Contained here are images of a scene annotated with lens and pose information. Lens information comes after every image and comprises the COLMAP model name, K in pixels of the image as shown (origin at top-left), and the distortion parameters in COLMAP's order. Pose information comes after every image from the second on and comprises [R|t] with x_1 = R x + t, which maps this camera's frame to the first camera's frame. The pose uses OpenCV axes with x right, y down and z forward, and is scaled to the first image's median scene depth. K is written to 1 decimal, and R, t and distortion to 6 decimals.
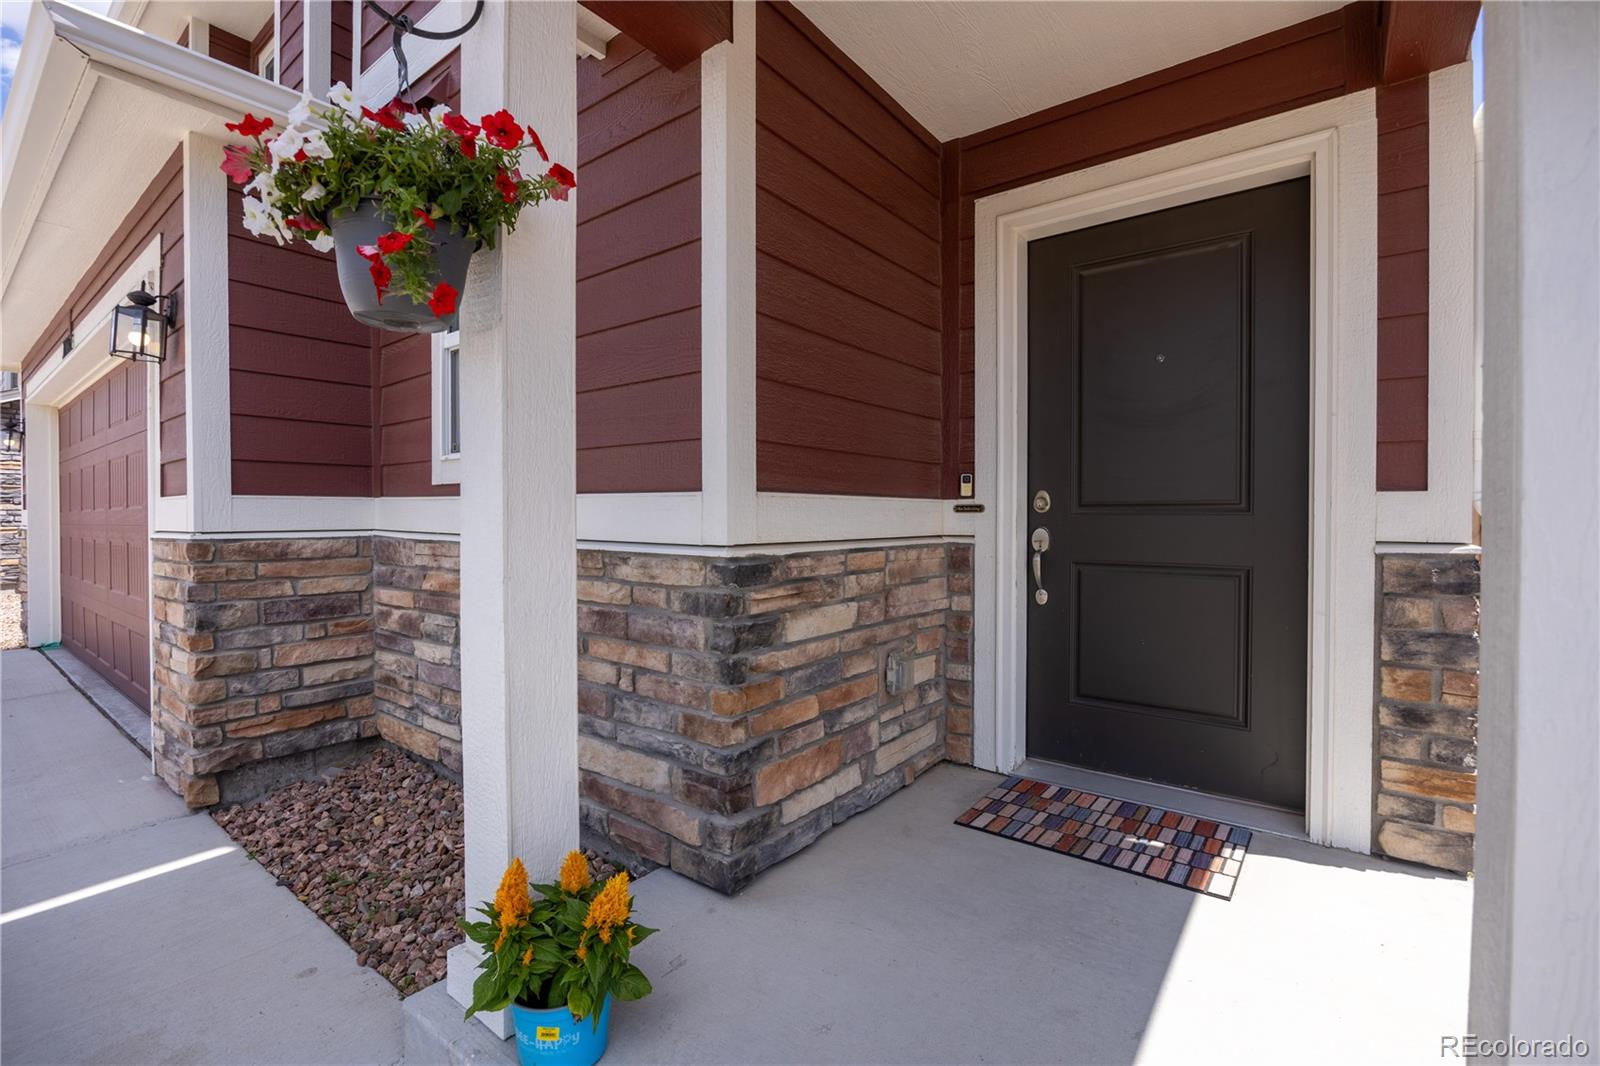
lens RADIAL K [[707.6, 0, 791.3], [0, 707.6, 527.3], [0, 0, 1]] dist [-0.014847, -0.000406]
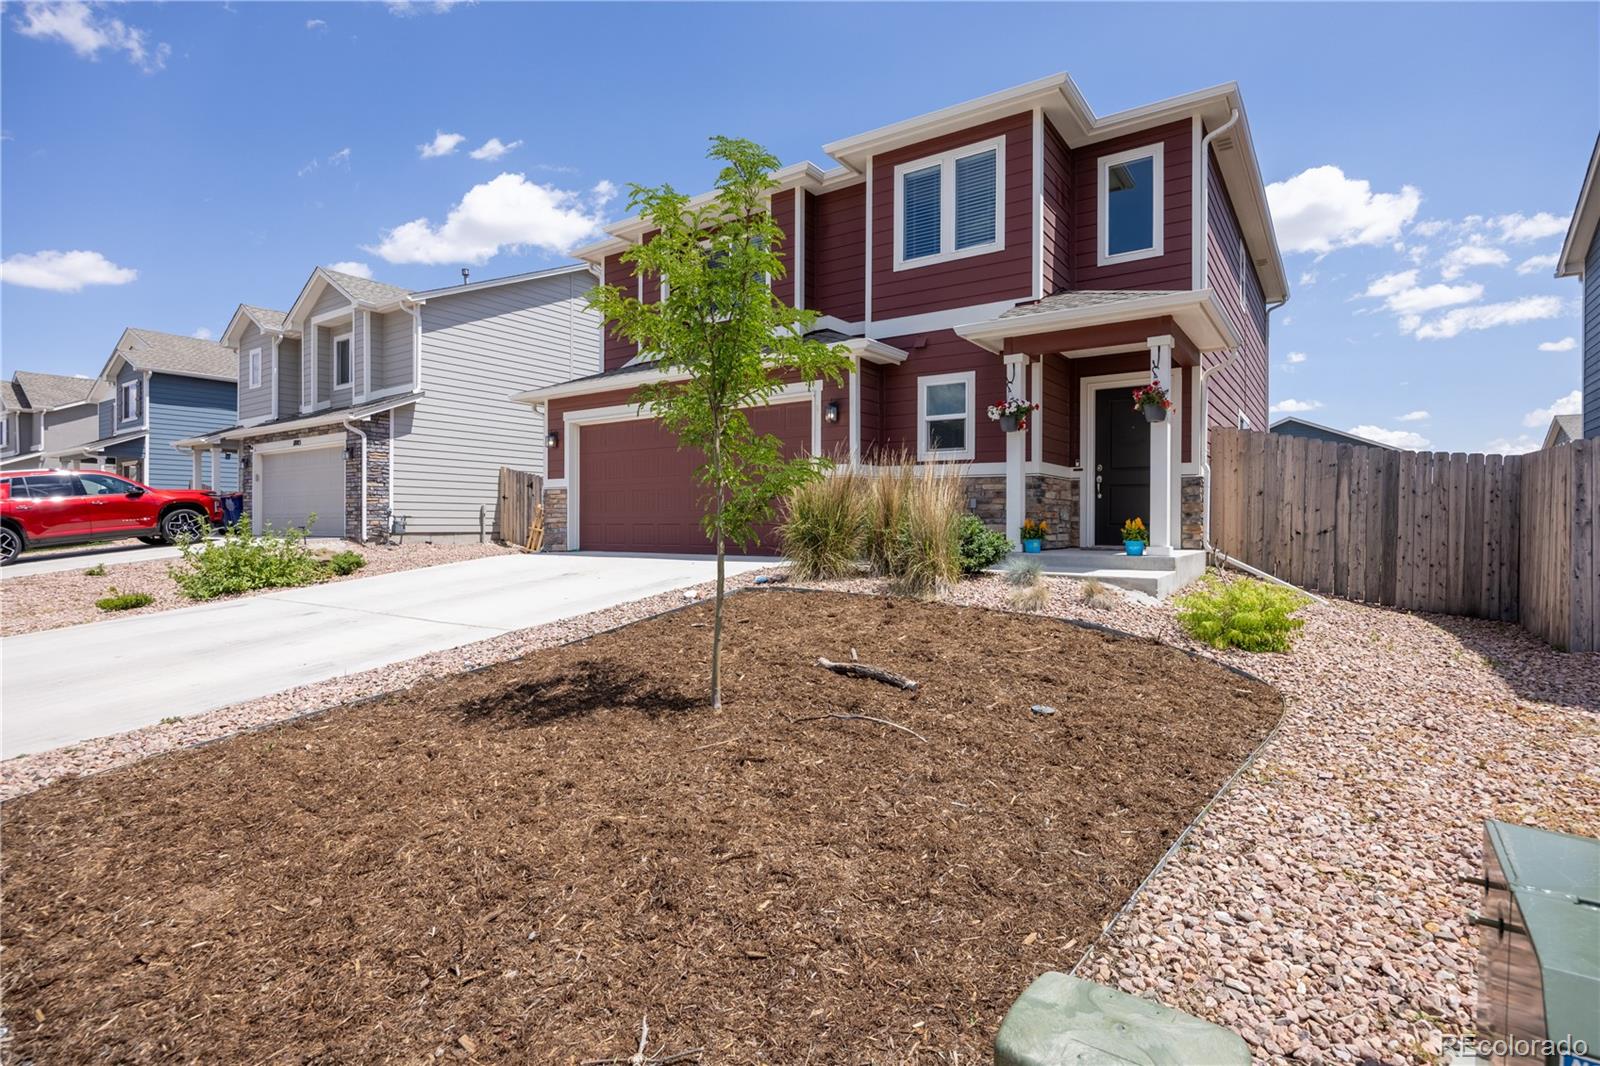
lens RADIAL K [[798.1, 0, 806.4], [0, 798.1, 534.7], [0, 0, 1]] dist [-0.014250, -0.000549]
pose [[0.998361, 0.000956, 0.057228, -1.260467], [-0.000985, 0.999999, 0.000463, 0.283139], [-0.057227, -0.000519, 0.998361, -2.717244]]
